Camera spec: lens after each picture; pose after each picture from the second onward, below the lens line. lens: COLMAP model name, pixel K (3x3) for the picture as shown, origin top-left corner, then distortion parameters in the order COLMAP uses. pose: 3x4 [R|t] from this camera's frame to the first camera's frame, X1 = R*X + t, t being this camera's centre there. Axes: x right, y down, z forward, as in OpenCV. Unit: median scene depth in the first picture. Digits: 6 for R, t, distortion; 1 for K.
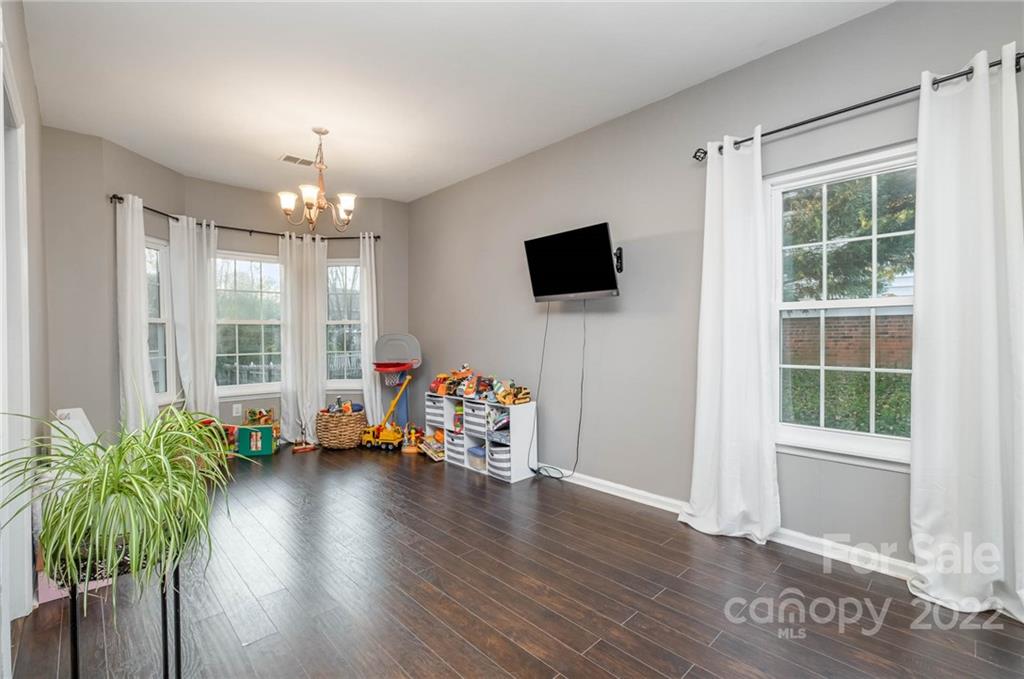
lens RADIAL K [[456.7, 0, 507.7], [0, 456.7, 342.6], [0, 0, 1]] dist [-0.020962, 0.000054]
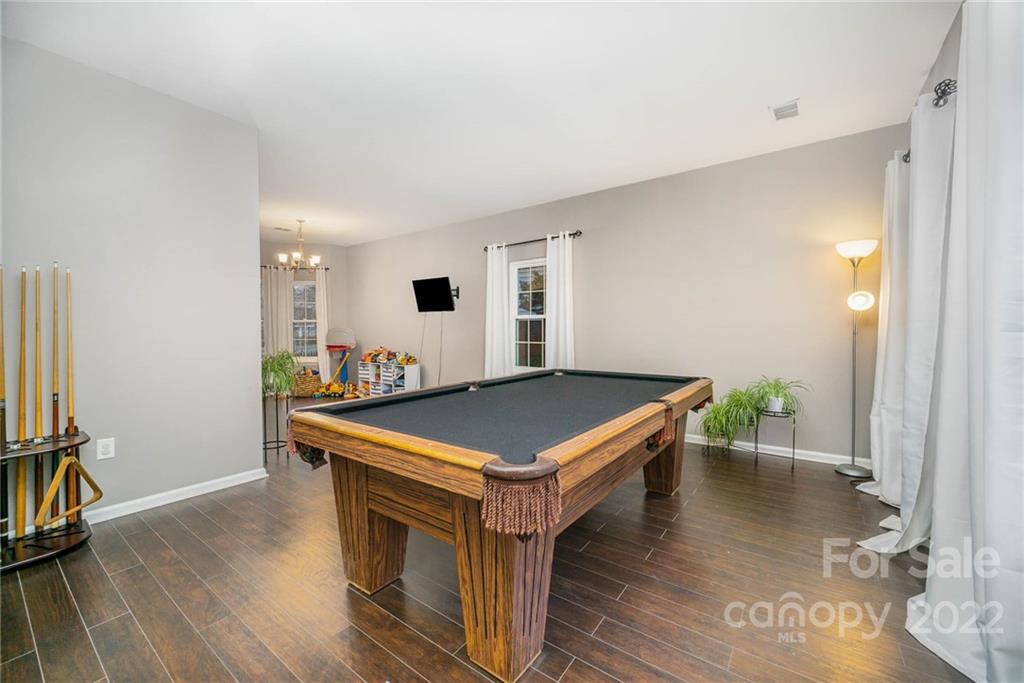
lens RADIAL K [[413.5, 0, 504.3], [0, 413.5, 336.3], [0, 0, 1]] dist [-0.001904, -0.000042]
pose [[0.985891, -0.002054, 0.167374, 0.108946], [0.001419, 0.999991, 0.003910, 0.007073], [-0.167380, -0.003617, 0.985886, -0.677438]]
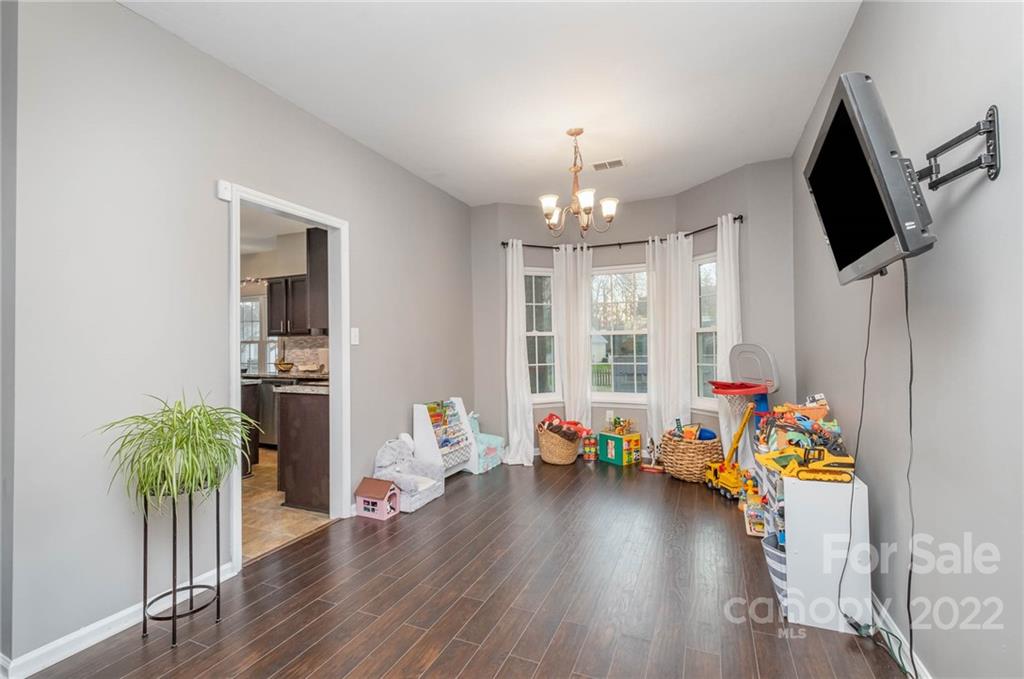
lens RADIAL K [[456.7, 0, 503.1], [0, 456.7, 336.9], [0, 0, 1]] dist [-0.020962, 0.000054]
pose [[0.372562, -0.013093, -0.927915, 0.327426], [-0.006756, 0.999836, -0.016820, -0.017228], [0.927983, 0.012535, 0.372412, 0.411729]]
